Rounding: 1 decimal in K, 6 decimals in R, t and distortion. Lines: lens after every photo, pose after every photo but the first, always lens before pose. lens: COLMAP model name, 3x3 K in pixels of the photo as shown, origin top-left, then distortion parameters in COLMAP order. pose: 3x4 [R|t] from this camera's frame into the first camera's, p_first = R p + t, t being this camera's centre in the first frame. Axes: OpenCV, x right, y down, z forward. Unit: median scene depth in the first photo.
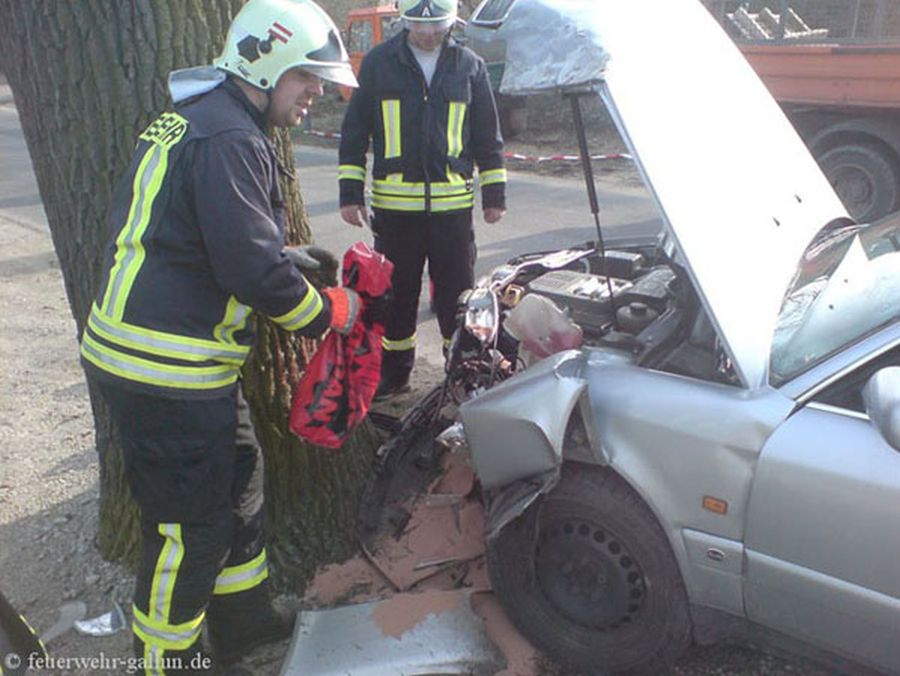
lens RADIAL K [[917.7, 0, 450.0], [0, 917.7, 338.0], [0, 0, 1]] dist [0.043048, -0.243227]
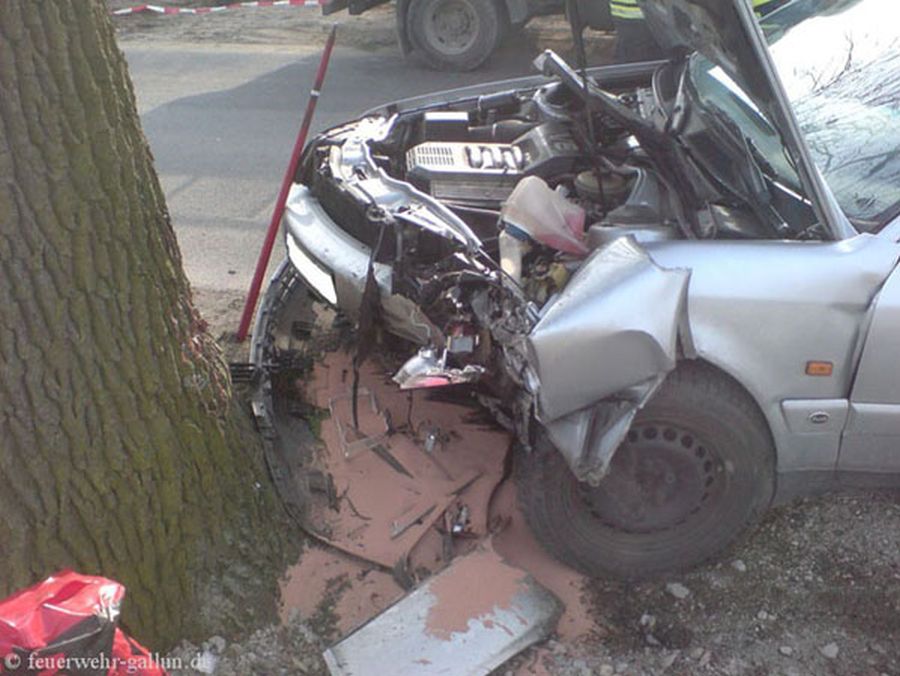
lens RADIAL K [[917.7, 0, 450.0], [0, 917.7, 338.0], [0, 0, 1]] dist [0.043048, -0.243227]
pose [[0.836481, -0.250695, 0.487290, -0.371690], [0.172576, 0.964487, 0.199954, -0.079115], [-0.520112, -0.083164, 0.850039, 0.309047]]
